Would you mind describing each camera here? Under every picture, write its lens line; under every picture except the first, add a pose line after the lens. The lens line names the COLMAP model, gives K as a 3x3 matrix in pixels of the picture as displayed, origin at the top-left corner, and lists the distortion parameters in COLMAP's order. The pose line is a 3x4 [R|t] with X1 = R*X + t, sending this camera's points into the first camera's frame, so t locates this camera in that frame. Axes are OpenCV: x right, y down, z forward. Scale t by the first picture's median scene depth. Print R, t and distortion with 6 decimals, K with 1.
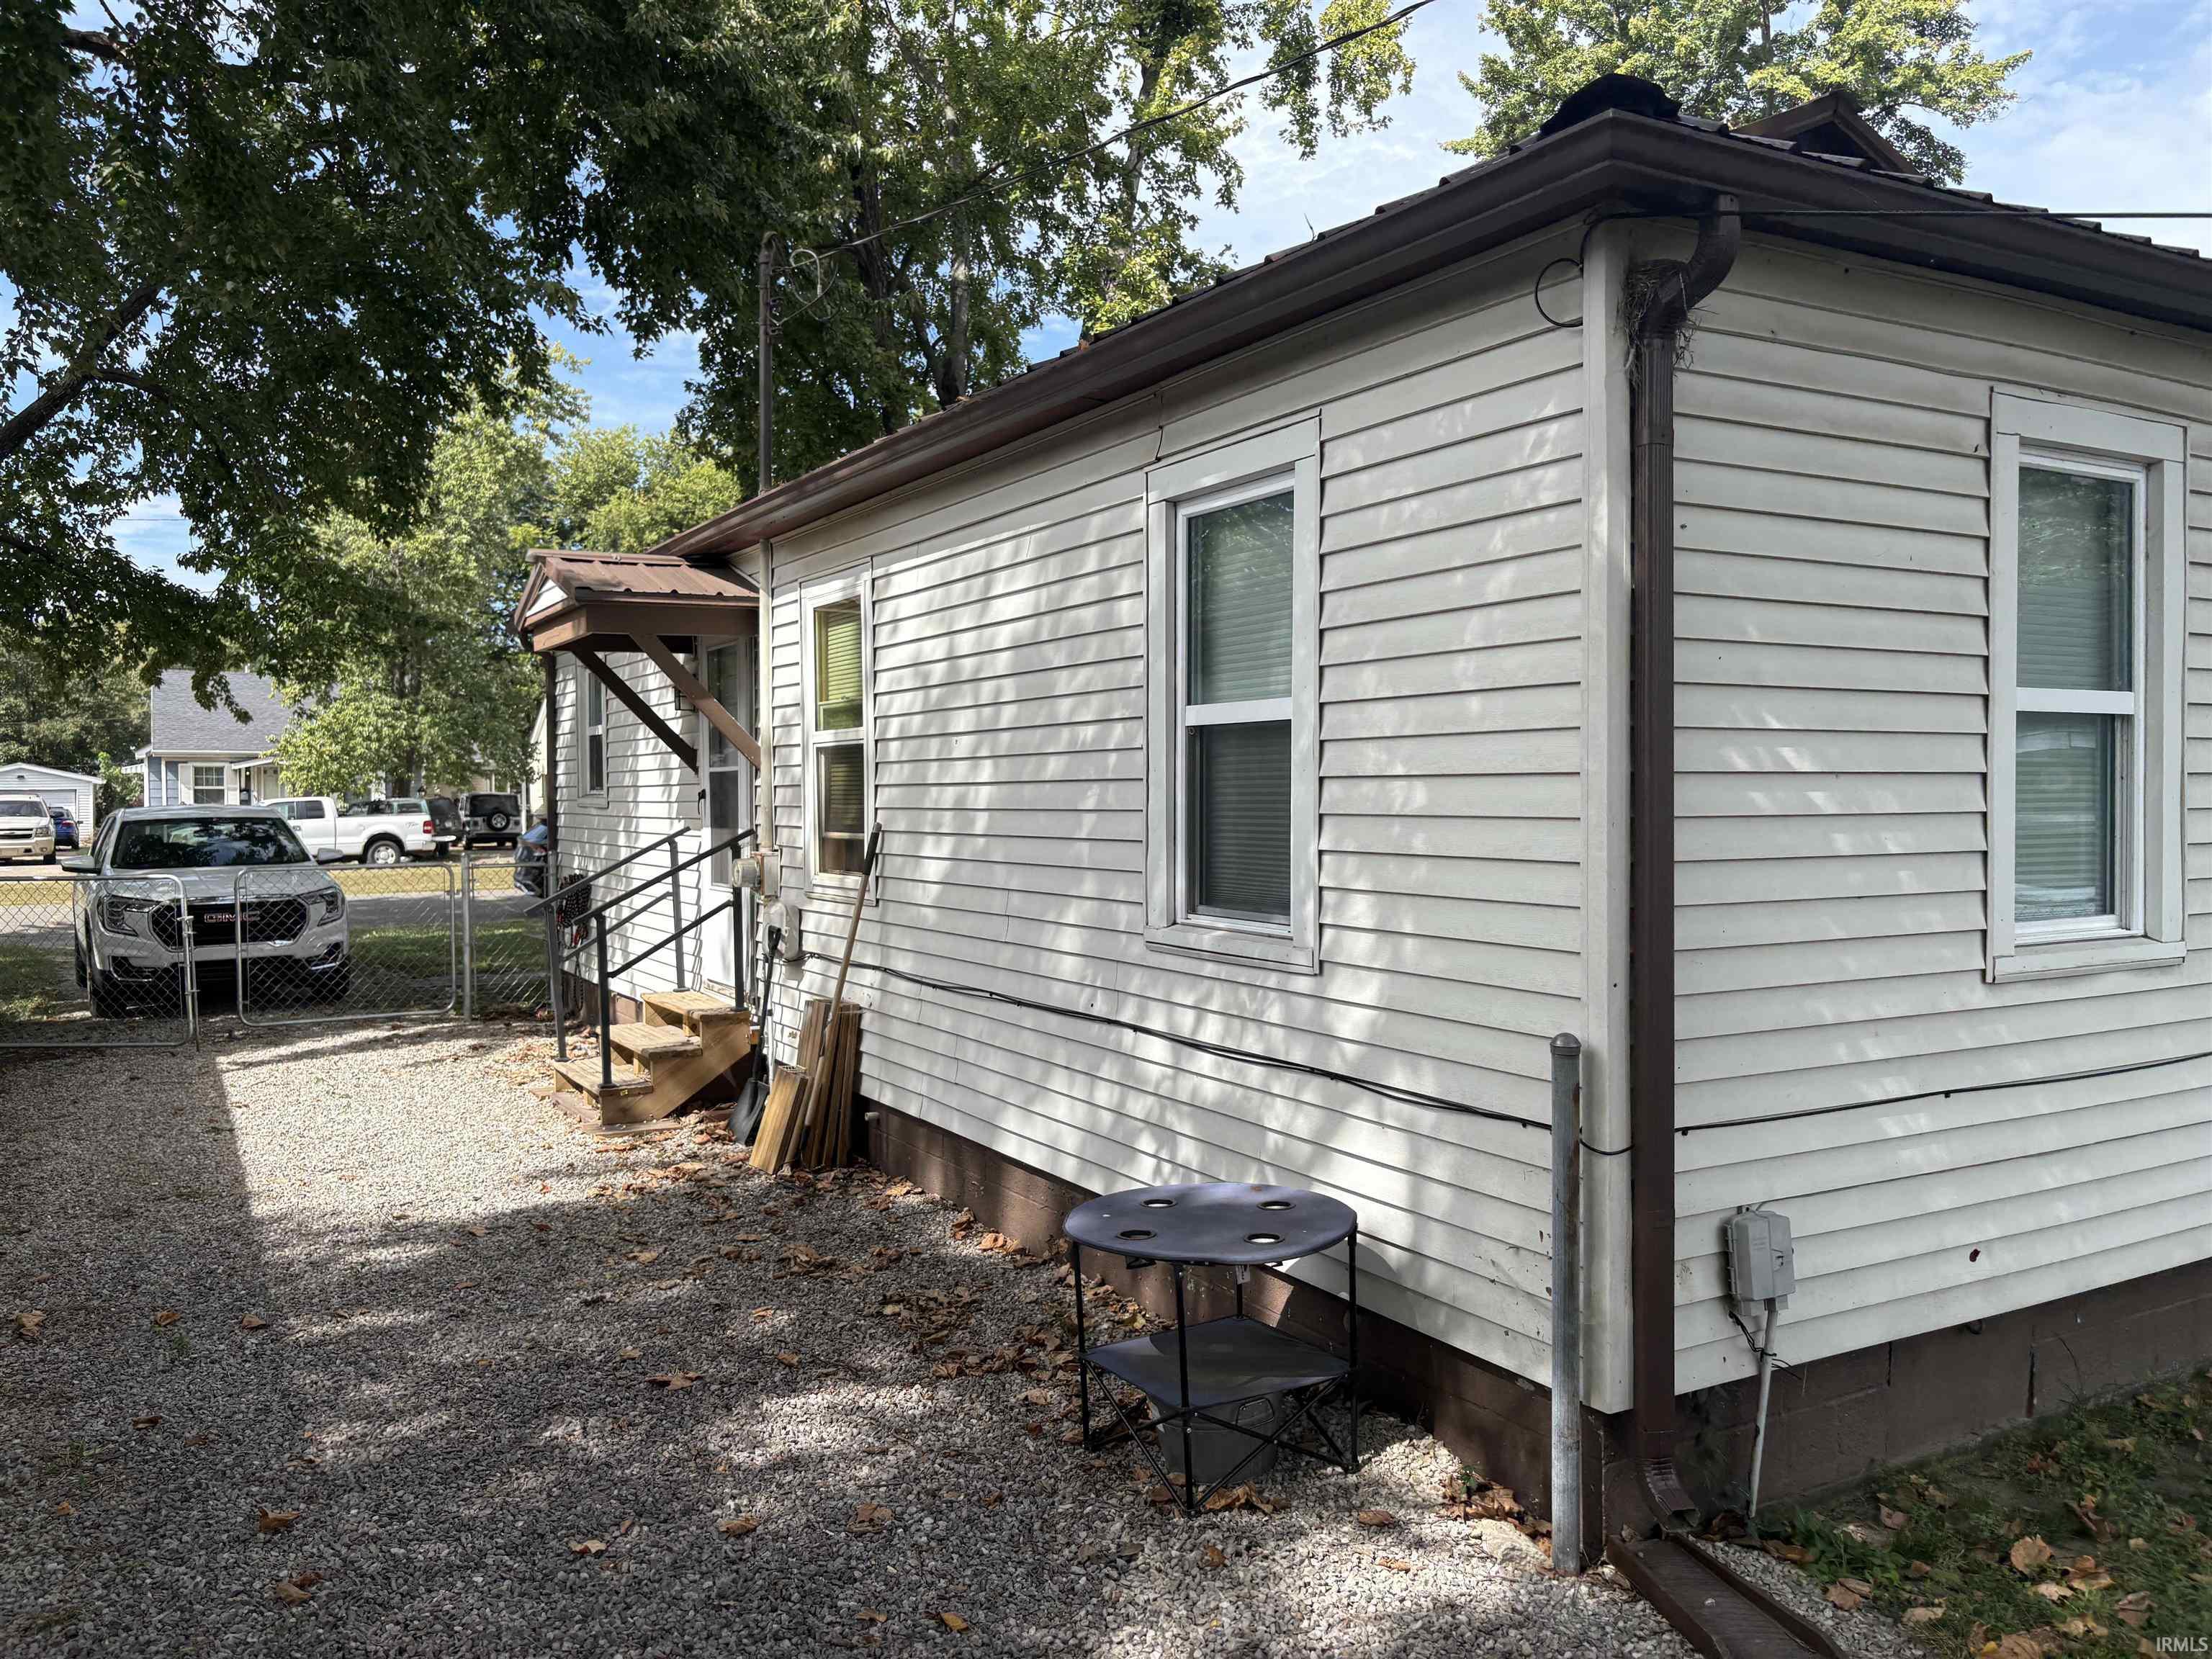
lens RADIAL K [[1678.0, 0, 1119.2], [0, 1678.0, 818.7], [0, 0, 1]] dist [0.038387, -0.043723]
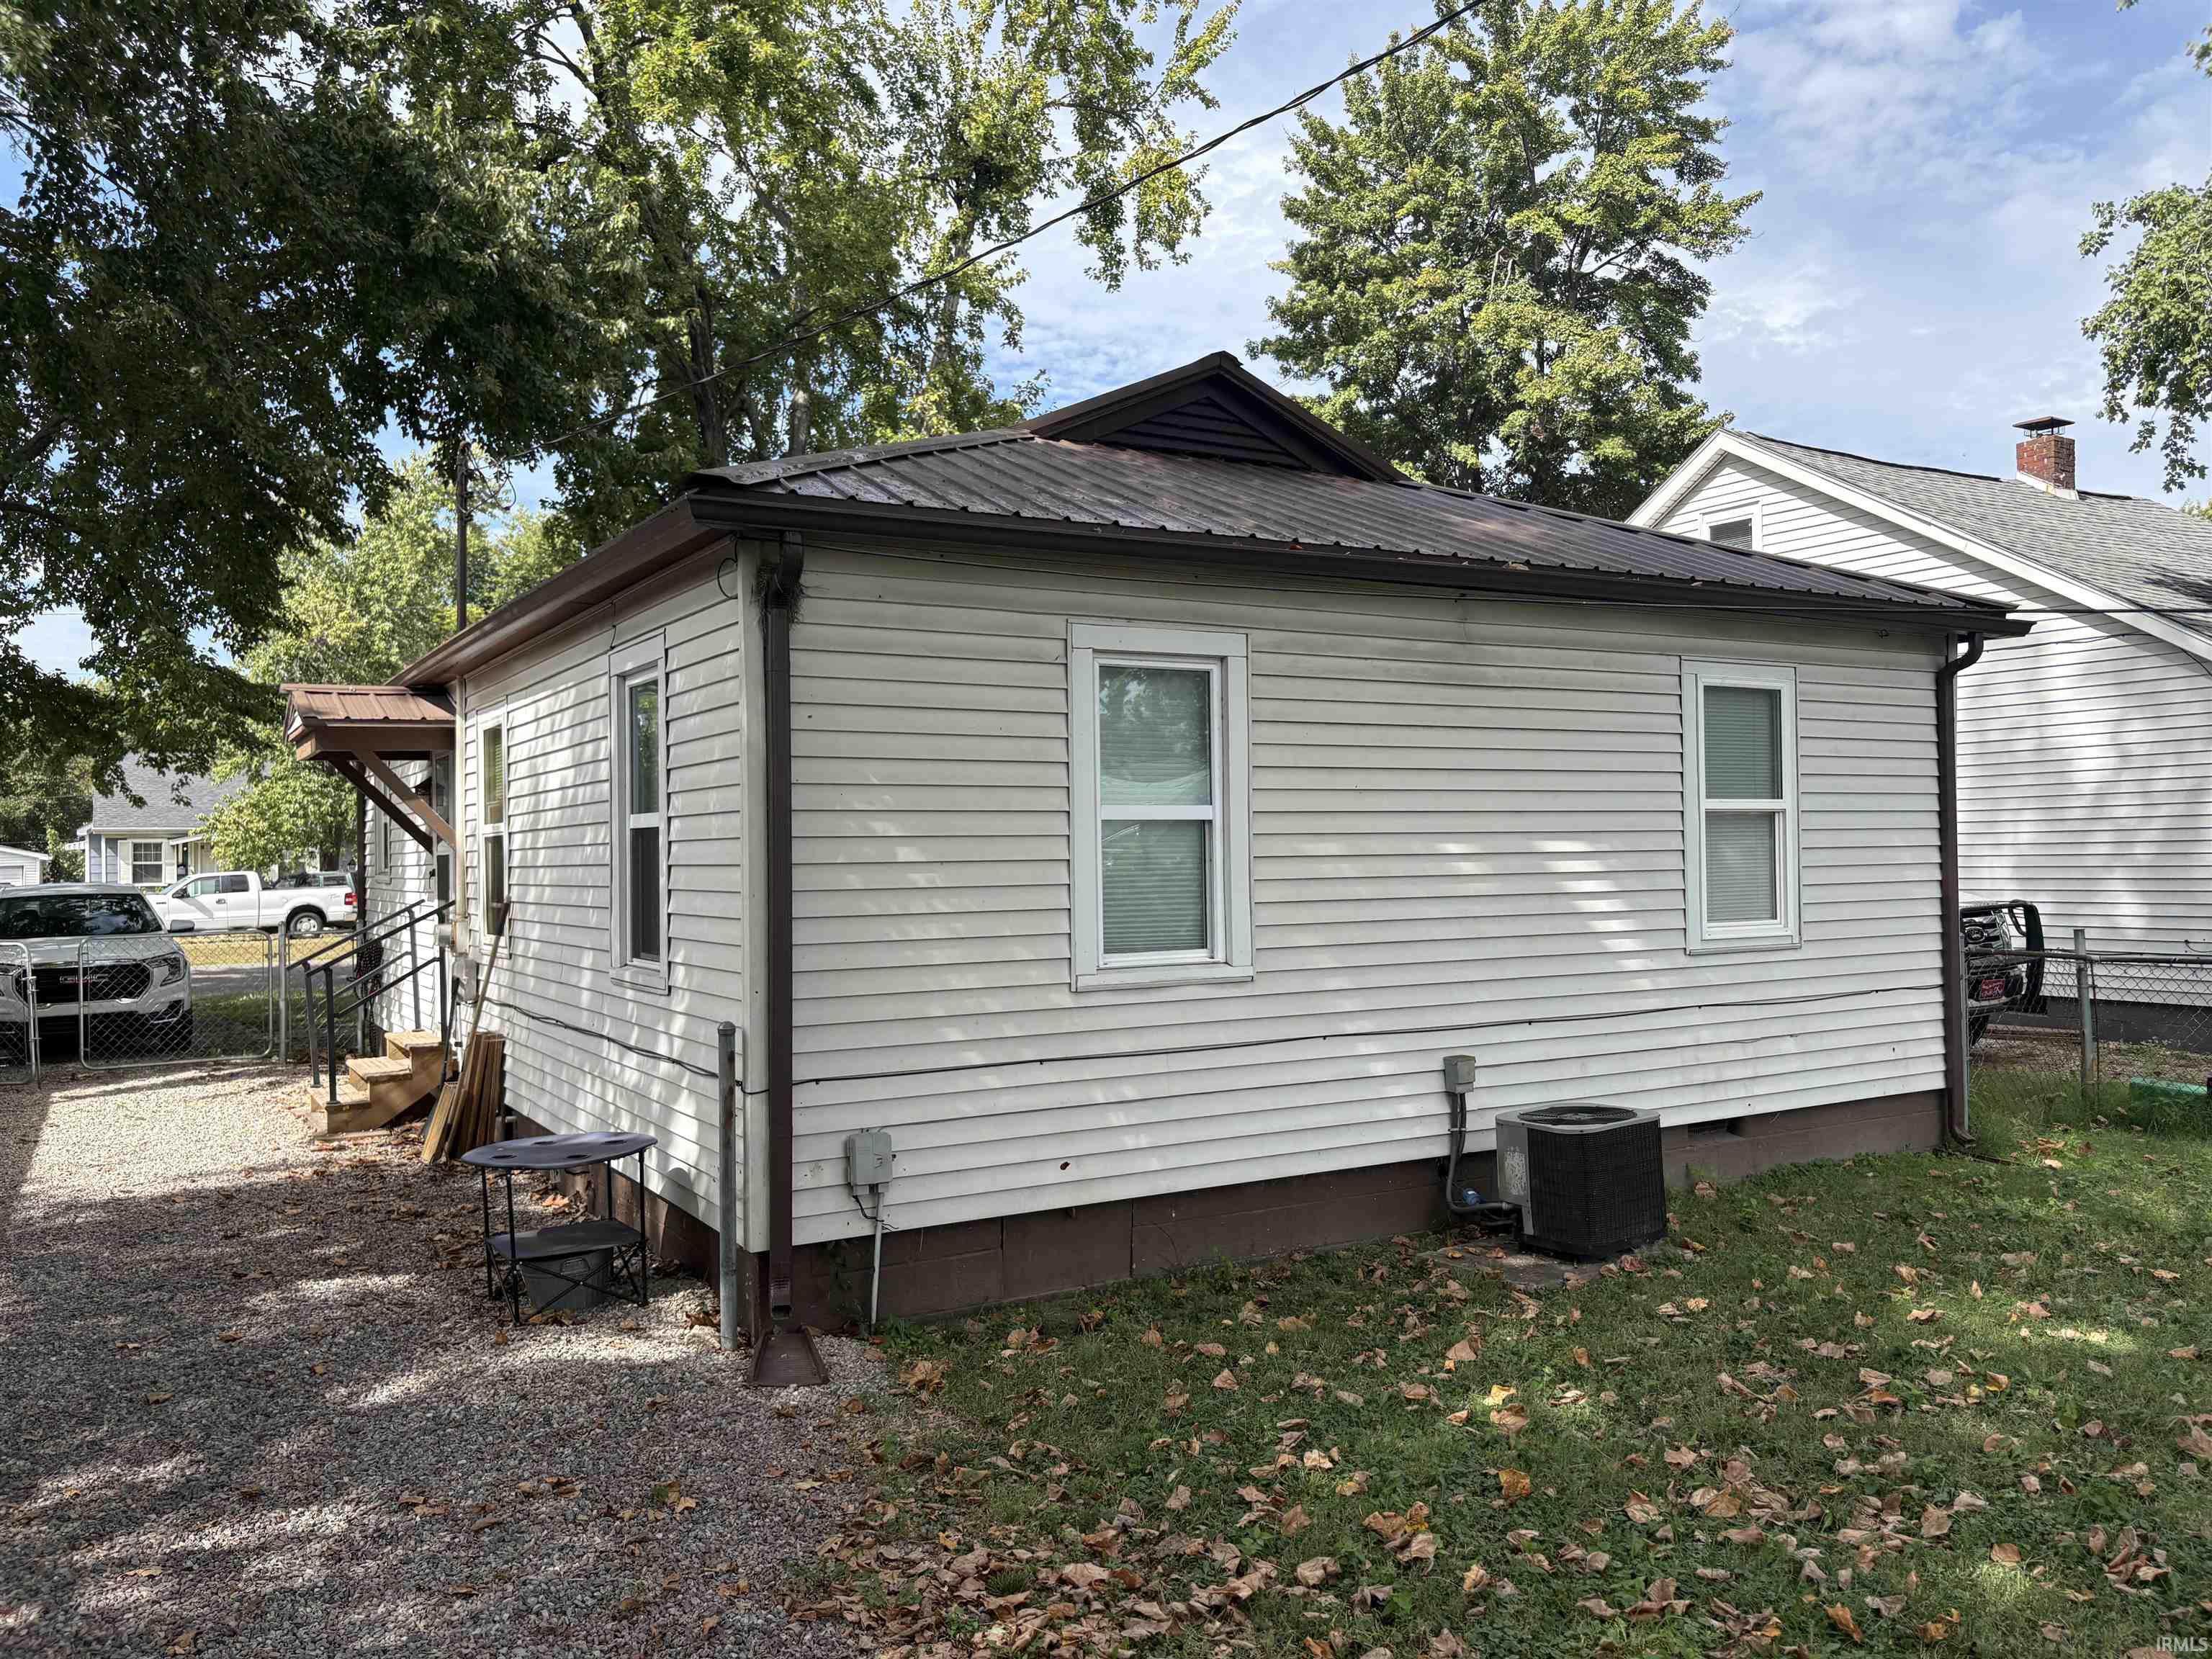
lens RADIAL K [[1678.0, 0, 1110.4], [0, 1678.0, 818.2], [0, 0, 1]] dist [0.038387, -0.043723]
pose [[0.999904, -0.009671, 0.009921, 0.171260], [0.010042, 0.999226, -0.038037, -0.001750], [-0.009546, 0.038133, 0.999227, -0.182140]]
